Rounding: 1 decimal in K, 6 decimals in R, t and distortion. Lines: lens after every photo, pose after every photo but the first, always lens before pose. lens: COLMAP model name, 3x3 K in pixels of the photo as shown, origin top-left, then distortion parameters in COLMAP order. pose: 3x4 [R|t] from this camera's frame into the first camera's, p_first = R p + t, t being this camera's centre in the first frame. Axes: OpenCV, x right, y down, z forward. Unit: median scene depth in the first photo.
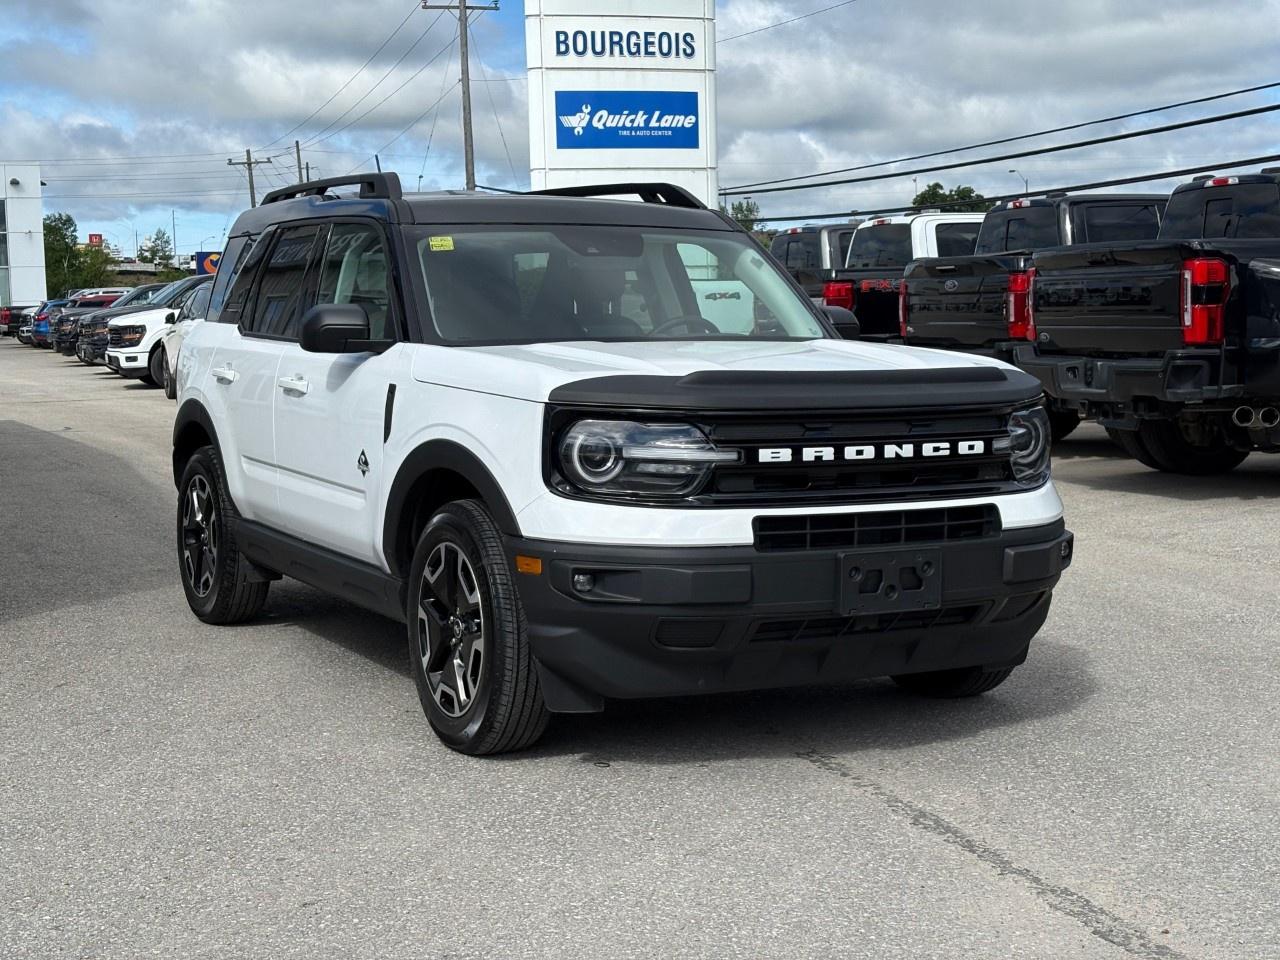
lens RADIAL K [[1902.9, 0, 639.4], [0, 1902.9, 483.2], [0, 0, 1]] dist [0.087135, 0.000000]
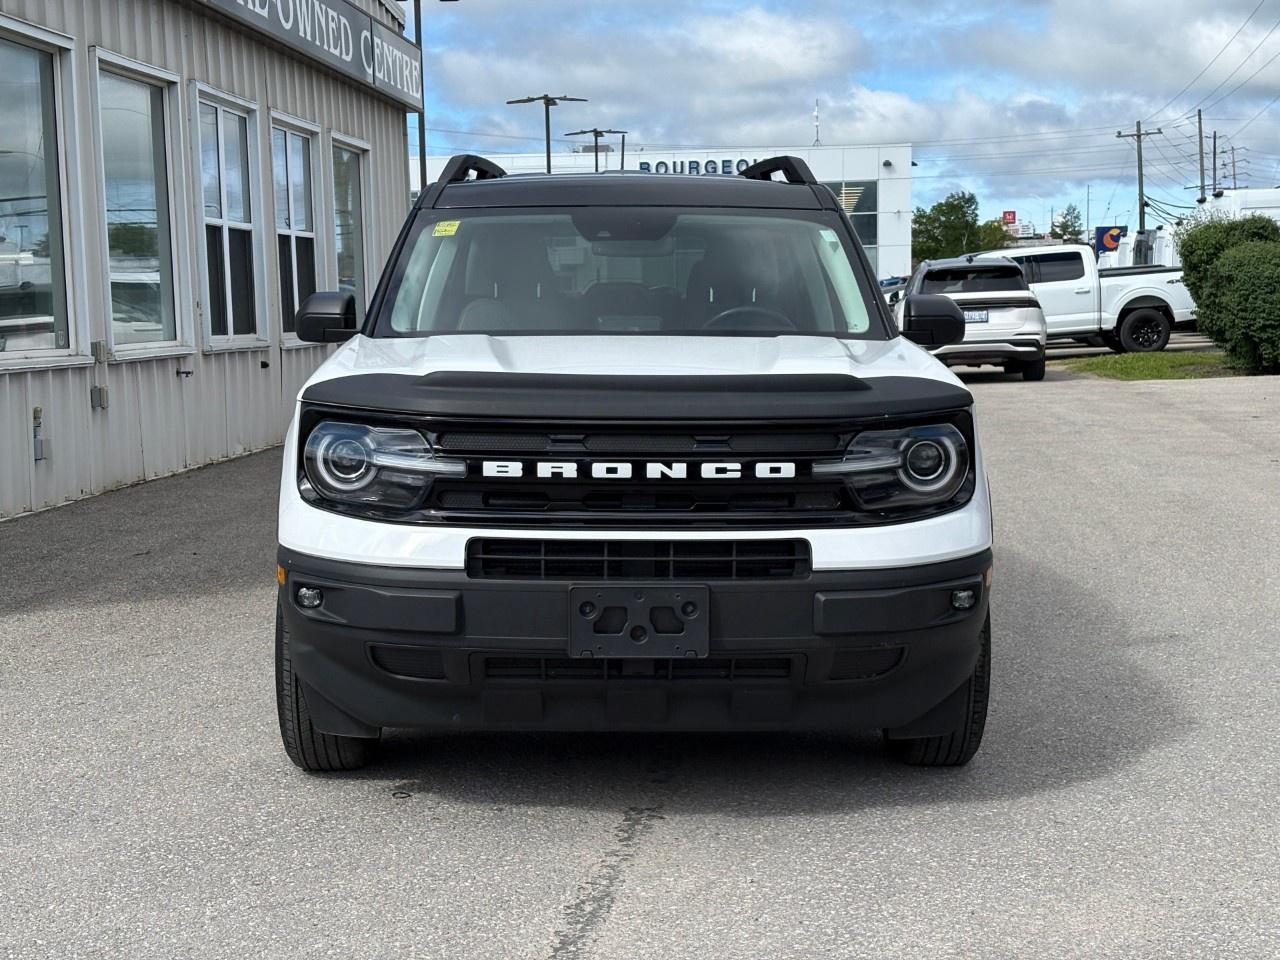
lens RADIAL K [[1902.9, 0, 635.5], [0, 1902.9, 484.4], [0, 0, 1]] dist [0.087135, 0.000000]
pose [[0.890873, 0.047608, -0.451750, 0.508955], [-0.041472, 0.998864, 0.023481, -0.030091], [0.452355, -0.002184, 0.891835, 0.233273]]
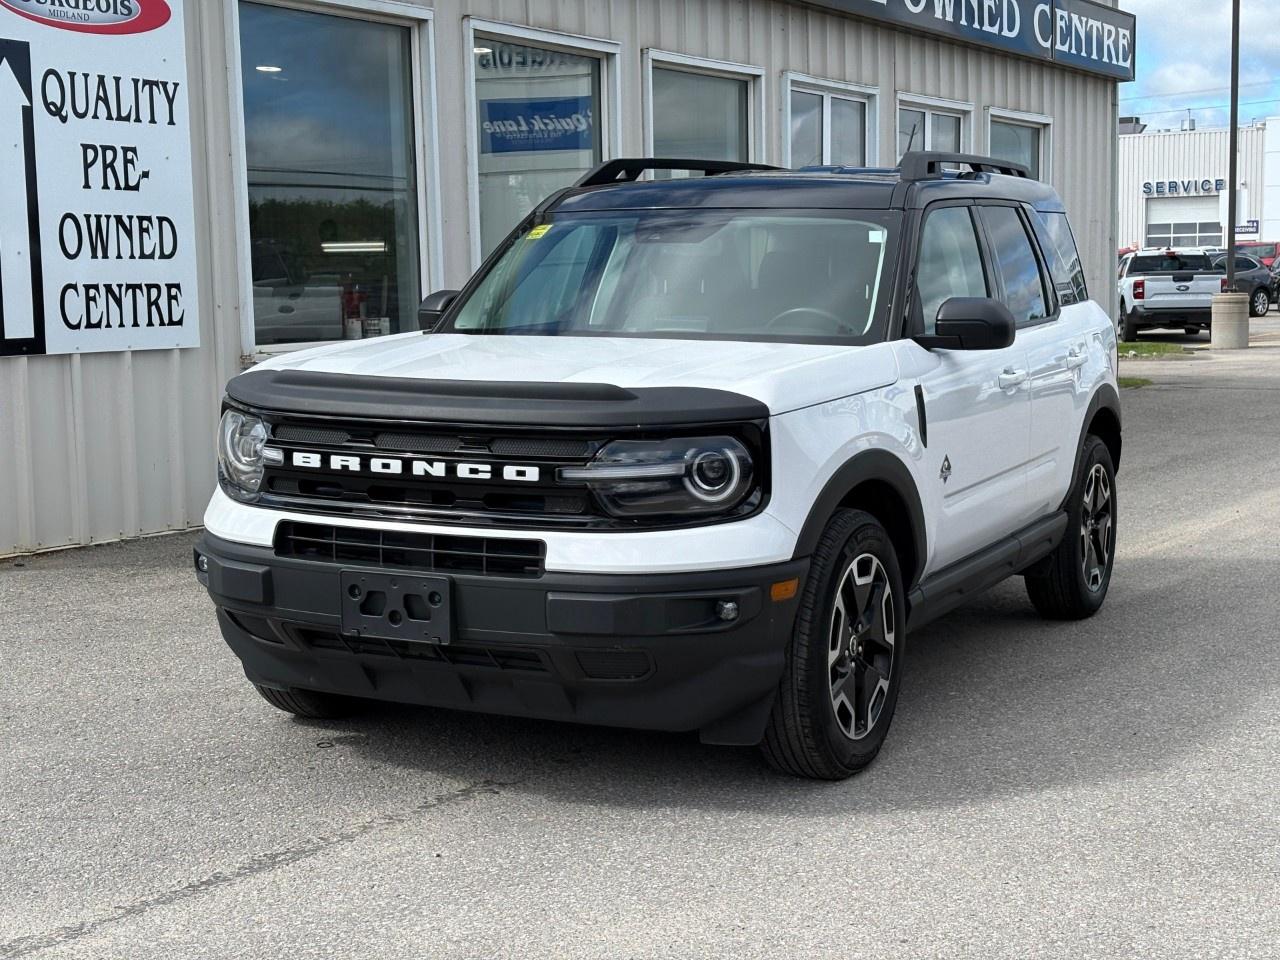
lens RADIAL K [[1902.9, 0, 619.9], [0, 1902.9, 489.2], [0, 0, 1]] dist [0.087135, 0.000000]
pose [[0.591947, 0.097626, -0.800042, 0.925848], [-0.071830, 0.995077, 0.068278, -0.076194], [0.802770, 0.017050, 0.596046, 0.526599]]
